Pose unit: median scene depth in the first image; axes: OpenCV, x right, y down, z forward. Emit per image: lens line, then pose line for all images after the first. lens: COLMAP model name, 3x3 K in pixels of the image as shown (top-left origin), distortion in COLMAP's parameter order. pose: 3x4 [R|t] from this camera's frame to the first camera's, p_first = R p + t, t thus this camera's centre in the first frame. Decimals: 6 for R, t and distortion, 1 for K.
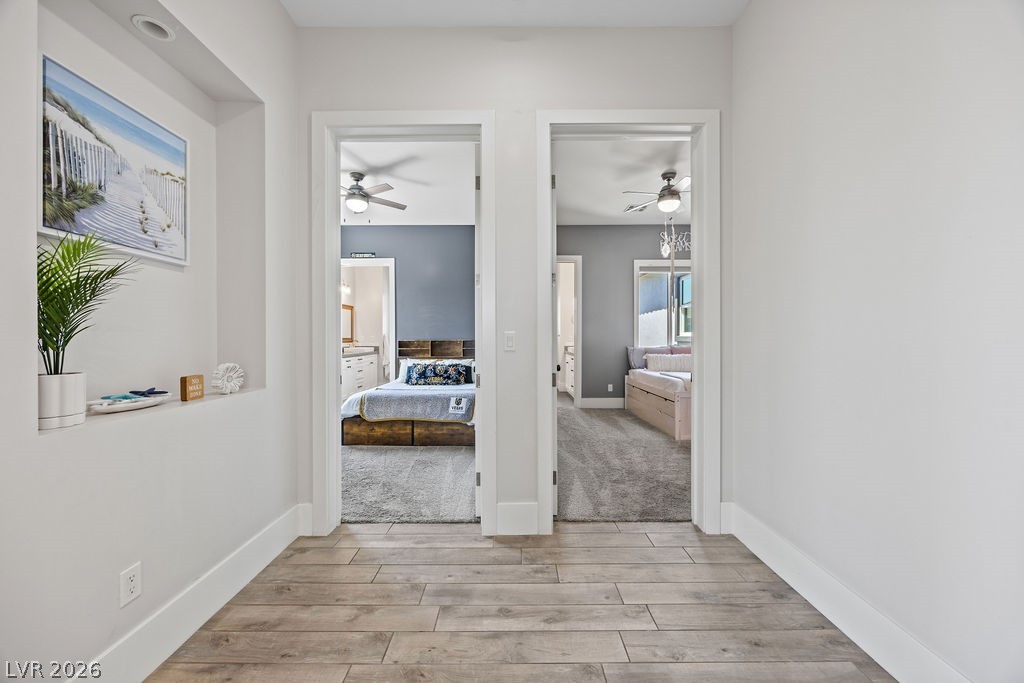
lens RADIAL K [[390.4, 0, 512.0], [0, 390.4, 338.7], [0, 0, 1]] dist [-0.003900, -0.000174]
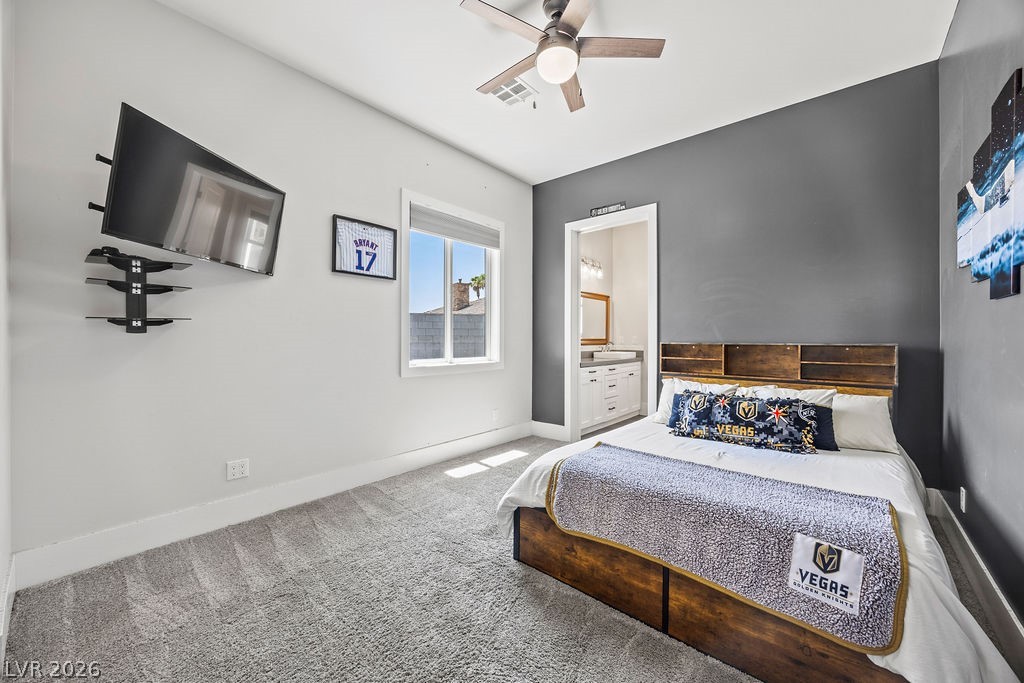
lens RADIAL K [[390.4, 0, 511.5], [0, 390.4, 339.3], [0, 0, 1]] dist [-0.003900, -0.000174]
pose [[0.759627, 0.004882, -0.650341, -0.097605], [-0.006235, 0.999981, 0.000224, -0.000079], [0.650330, 0.003884, 0.759642, 0.478893]]
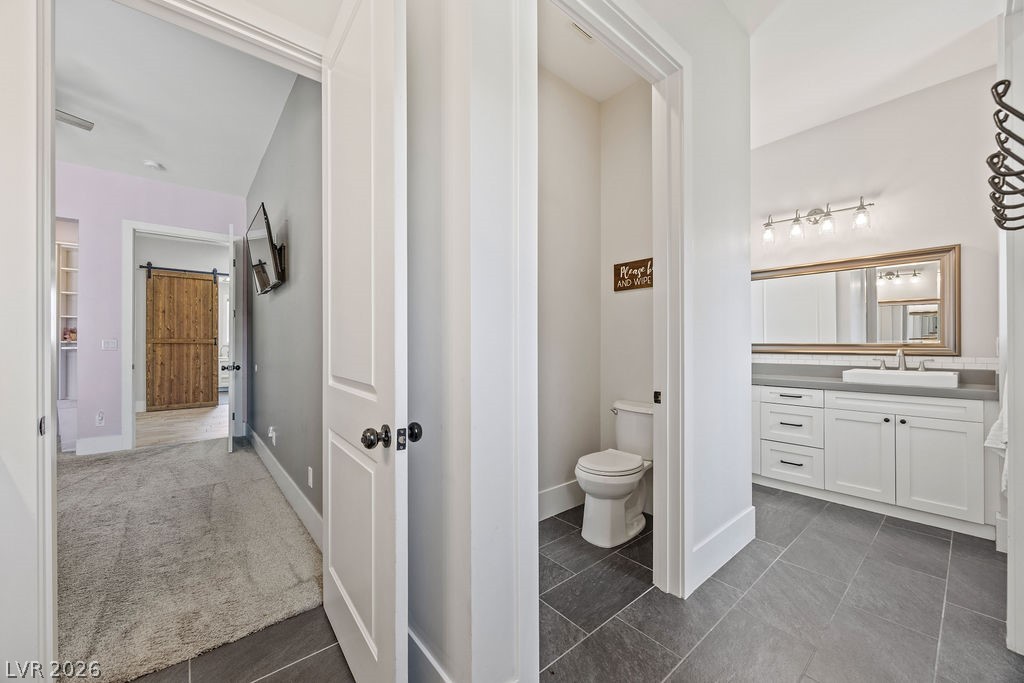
lens RADIAL K [[390.4, 0, 521.1], [0, 390.4, 342.6], [0, 0, 1]] dist [-0.003900, -0.000174]
pose [[-0.756382, -0.002046, -0.654126, 0.121025], [0.000796, 0.999991, -0.004047, -0.001354], [0.654129, -0.003582, -0.756374, 1.535742]]
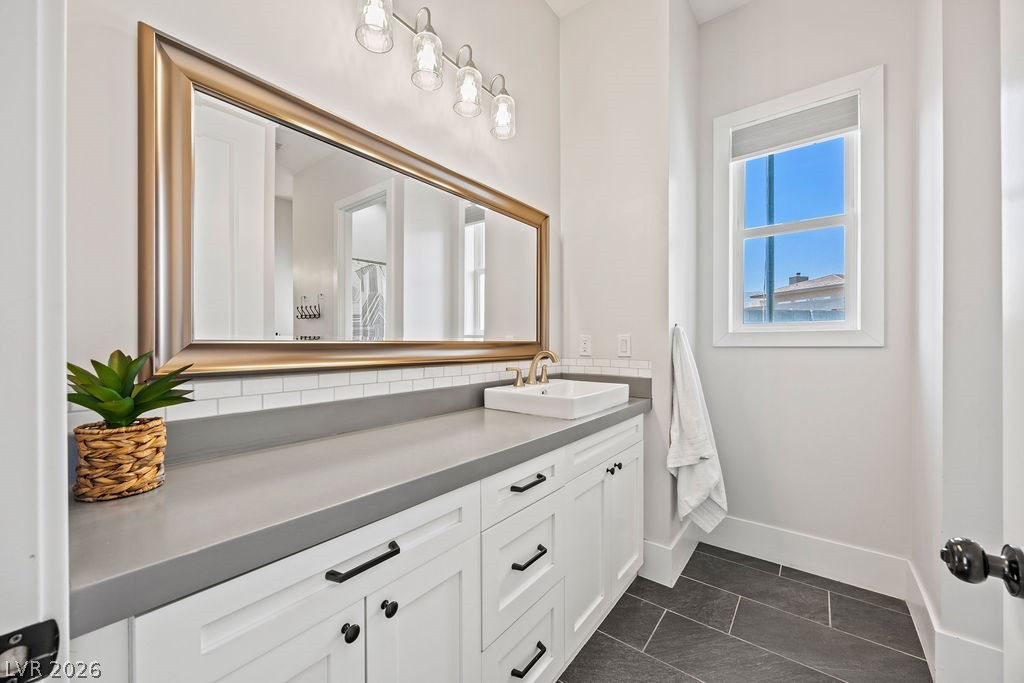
lens RADIAL K [[390.4, 0, 510.0], [0, 390.4, 344.7], [0, 0, 1]] dist [-0.003900, -0.000174]
pose [[0.782575, -0.000782, -0.622556, -0.409983], [-0.000486, 0.999998, -0.001867, 0.000724], [0.622556, 0.001763, 0.782573, 1.199910]]
